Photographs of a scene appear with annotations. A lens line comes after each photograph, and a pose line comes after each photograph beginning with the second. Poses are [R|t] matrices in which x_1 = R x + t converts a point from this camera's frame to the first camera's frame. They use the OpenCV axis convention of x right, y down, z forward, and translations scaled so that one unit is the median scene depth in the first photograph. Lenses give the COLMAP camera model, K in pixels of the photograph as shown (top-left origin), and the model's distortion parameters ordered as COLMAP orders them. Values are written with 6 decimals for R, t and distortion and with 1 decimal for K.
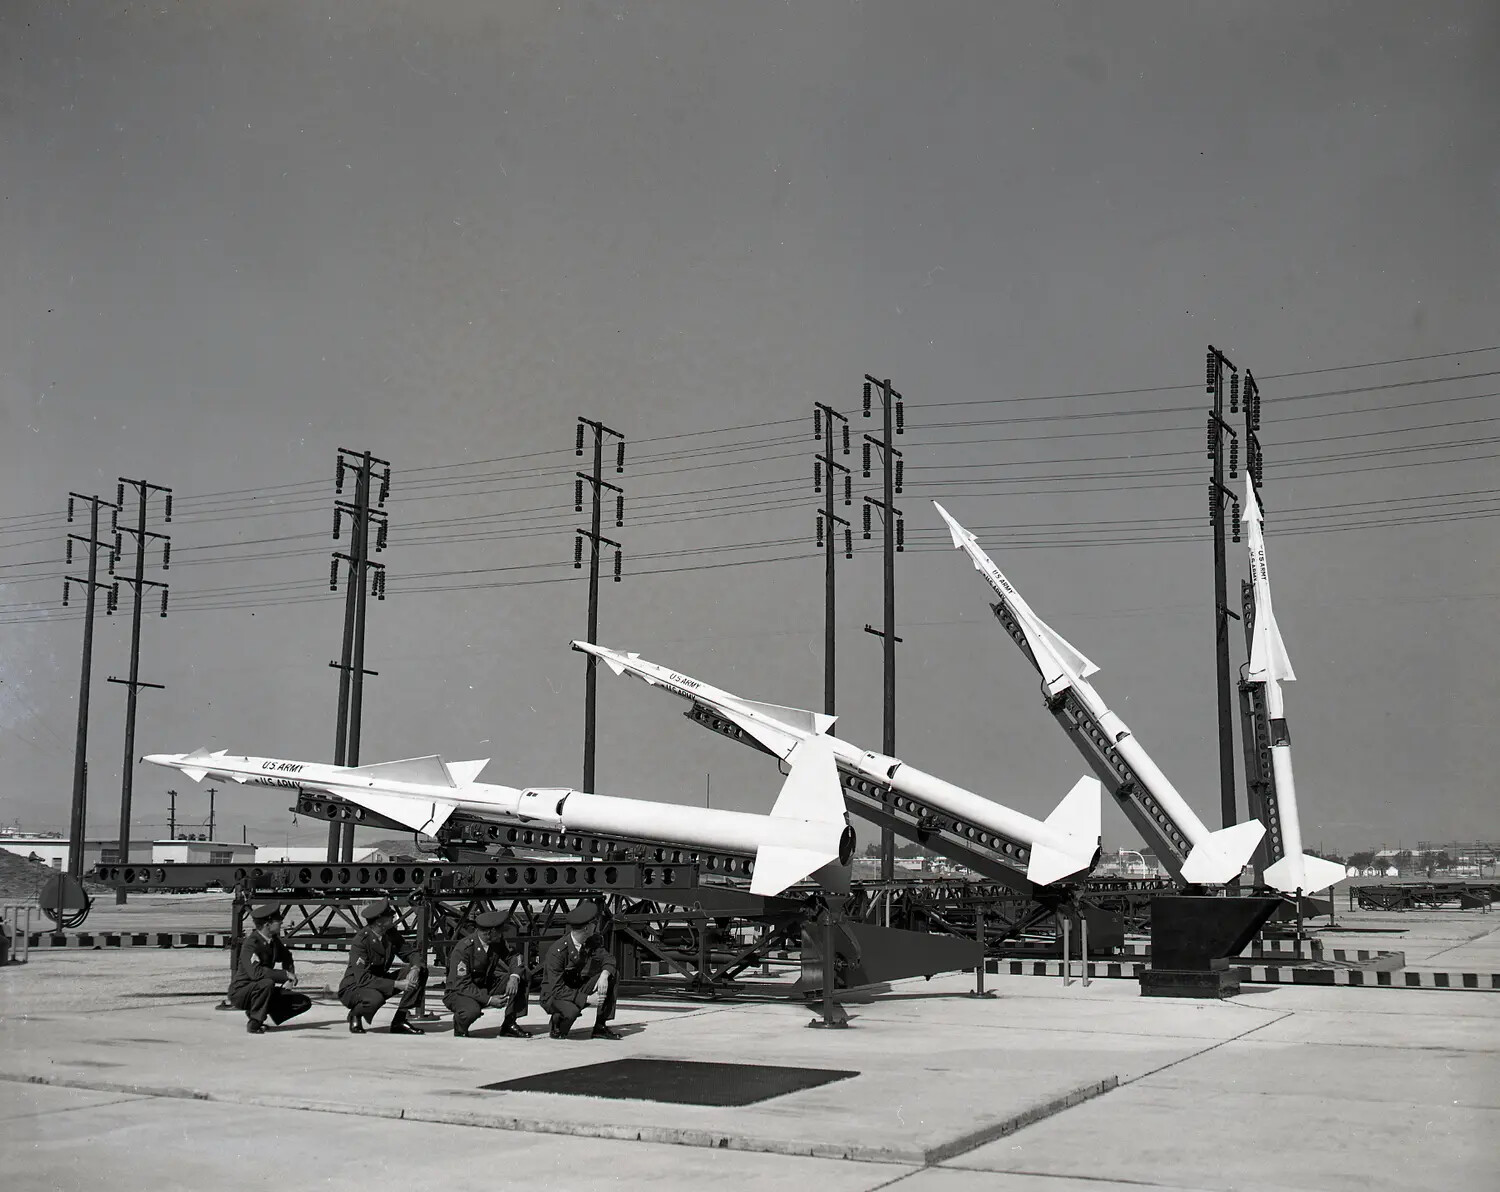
lens RADIAL K [[1849.3, 0, 750.0], [0, 1849.3, 596.0], [0, 0, 1]] dist [0.004096, -0.147750]
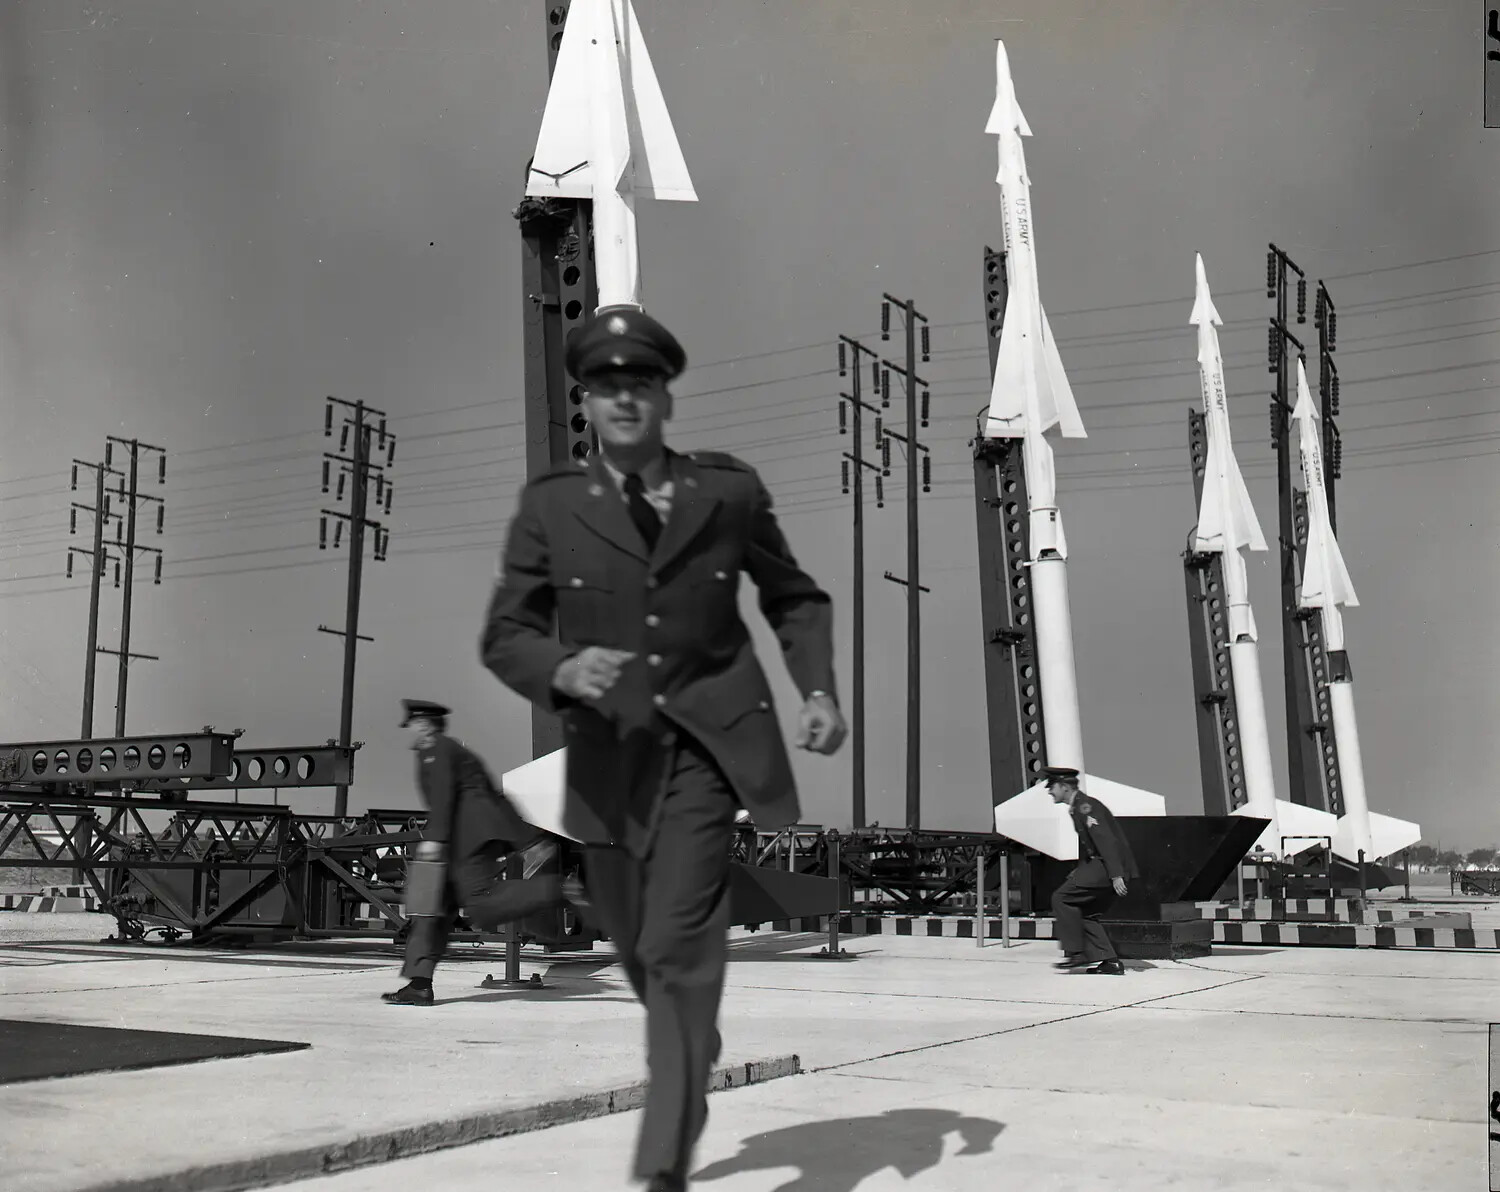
lens RADIAL K [[1798.3, 0, 748.9], [0, 1798.3, 626.0], [0, 0, 1]] dist [0.000148, -0.028047]
pose [[0.997464, -0.010069, -0.070451, 0.056928], [0.010670, 0.999910, 0.008161, 0.033563], [0.070362, -0.008892, 0.997482, 0.124395]]
